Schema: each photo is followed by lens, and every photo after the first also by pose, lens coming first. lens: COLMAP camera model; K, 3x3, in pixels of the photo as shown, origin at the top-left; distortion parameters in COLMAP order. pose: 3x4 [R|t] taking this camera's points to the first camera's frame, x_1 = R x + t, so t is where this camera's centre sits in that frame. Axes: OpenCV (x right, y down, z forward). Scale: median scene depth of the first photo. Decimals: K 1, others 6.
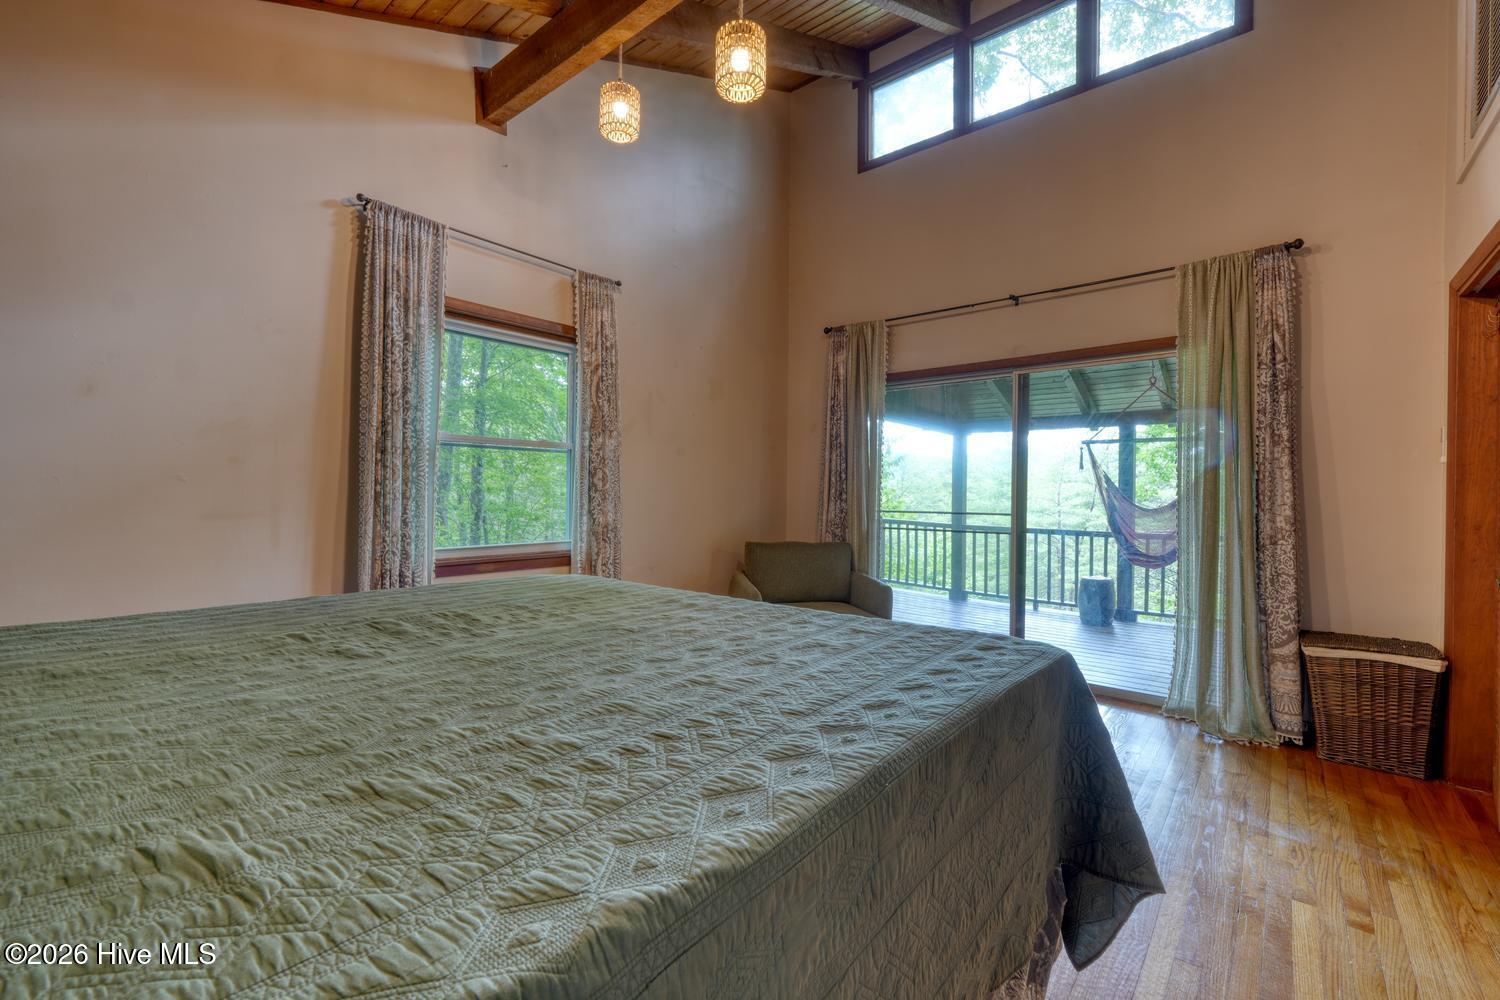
lens RADIAL K [[636.2, 0, 747.4], [0, 636.2, 499.1], [0, 0, 1]] dist [-0.004563, 0.002065]
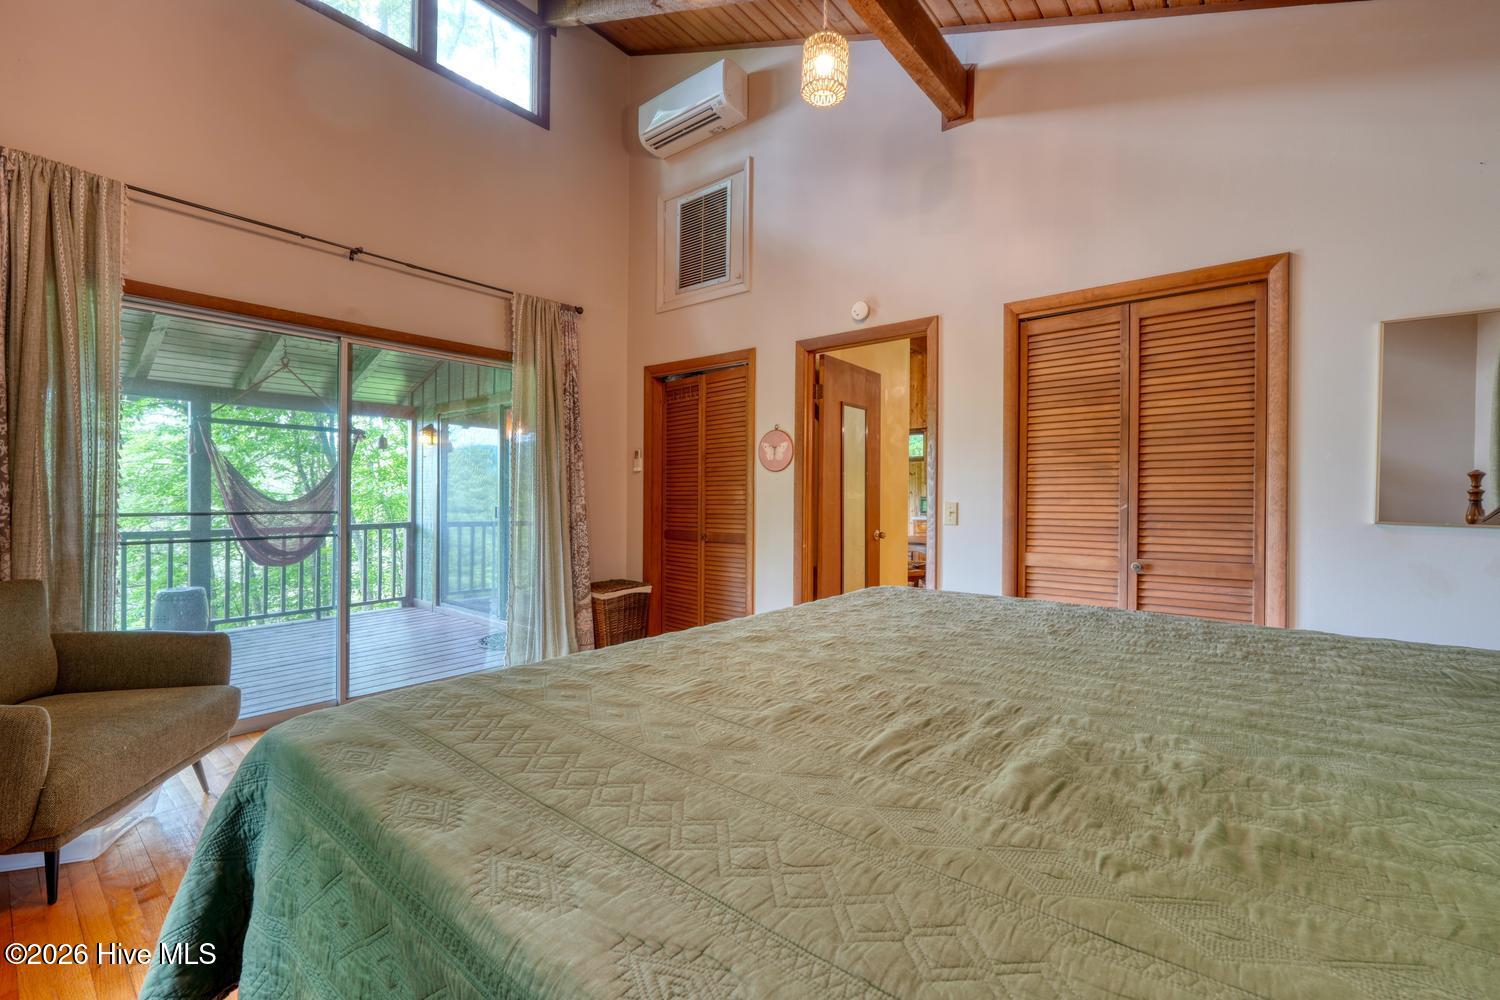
lens RADIAL K [[636.2, 0, 746.9], [0, 636.2, 494.3], [0, 0, 1]] dist [-0.004563, 0.002065]
pose [[-0.016784, -0.011989, 0.999787, -0.502247], [-0.003026, 0.999924, 0.011939, -0.012373], [-0.999855, -0.002825, -0.016819, 0.599065]]
